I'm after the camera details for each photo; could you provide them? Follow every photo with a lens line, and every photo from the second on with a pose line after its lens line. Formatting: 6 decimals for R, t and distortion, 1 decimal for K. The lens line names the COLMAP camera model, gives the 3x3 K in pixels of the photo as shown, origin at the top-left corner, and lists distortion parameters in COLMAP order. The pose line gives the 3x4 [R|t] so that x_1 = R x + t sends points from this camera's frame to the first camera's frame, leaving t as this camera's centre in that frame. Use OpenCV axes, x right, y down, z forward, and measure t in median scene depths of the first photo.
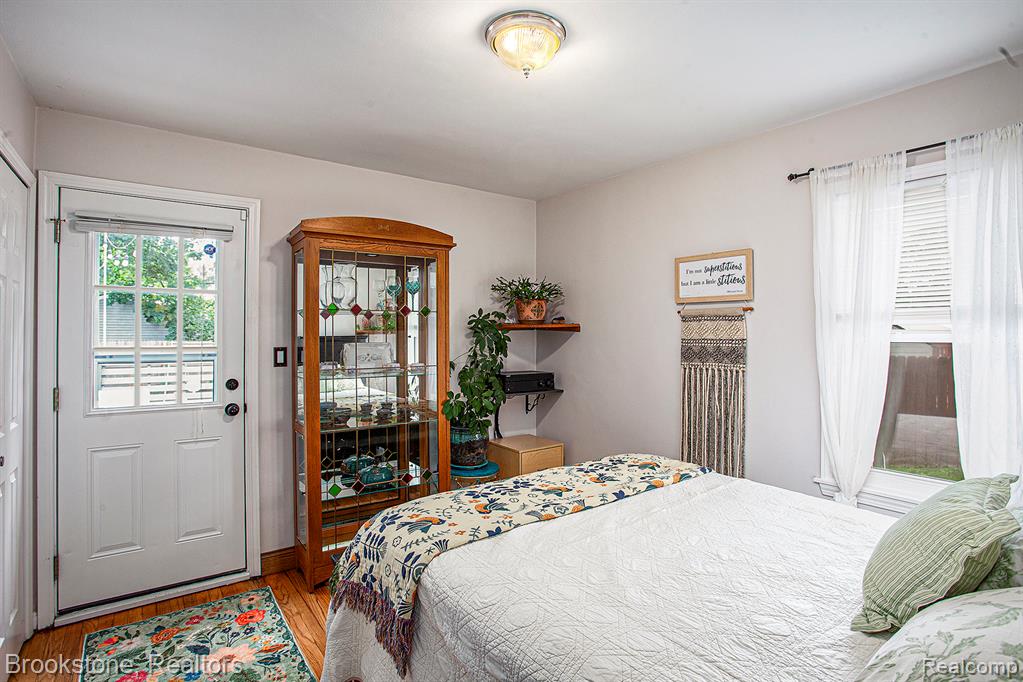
lens RADIAL K [[509.6, 0, 515.3], [0, 509.6, 334.2], [0, 0, 1]] dist [-0.060844, 0.022135]
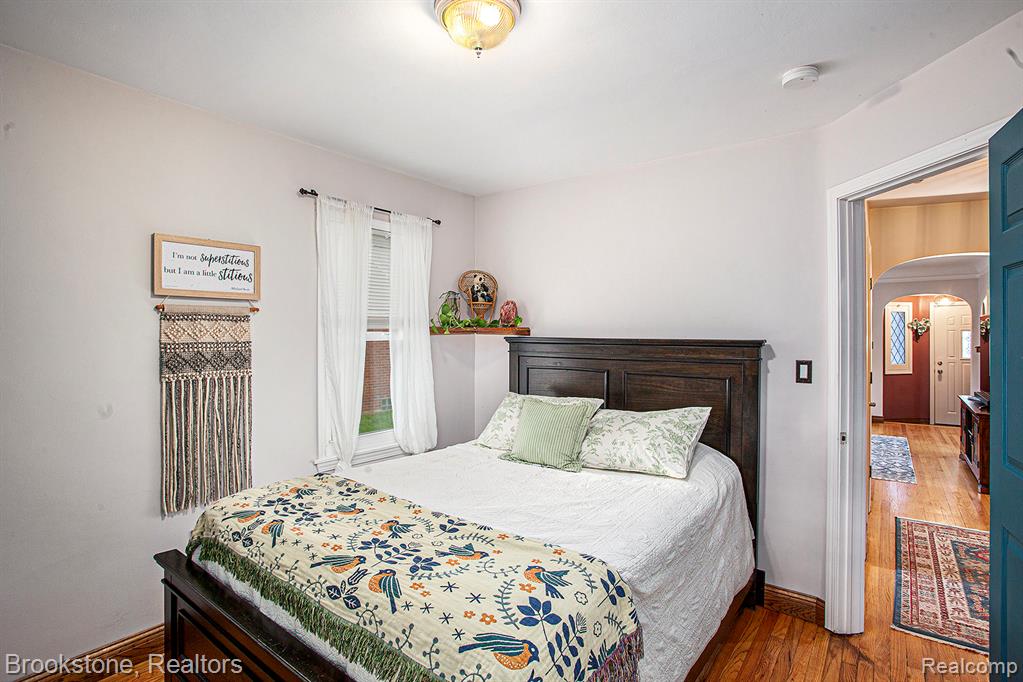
lens RADIAL K [[509.6, 0, 520.4], [0, 509.6, 333.2], [0, 0, 1]] dist [-0.060844, 0.022135]
pose [[-0.275376, -0.002011, 0.961334, -0.578310], [0.005209, 0.999980, 0.003584, -0.006562], [-0.961322, 0.005995, -0.275360, 0.779848]]
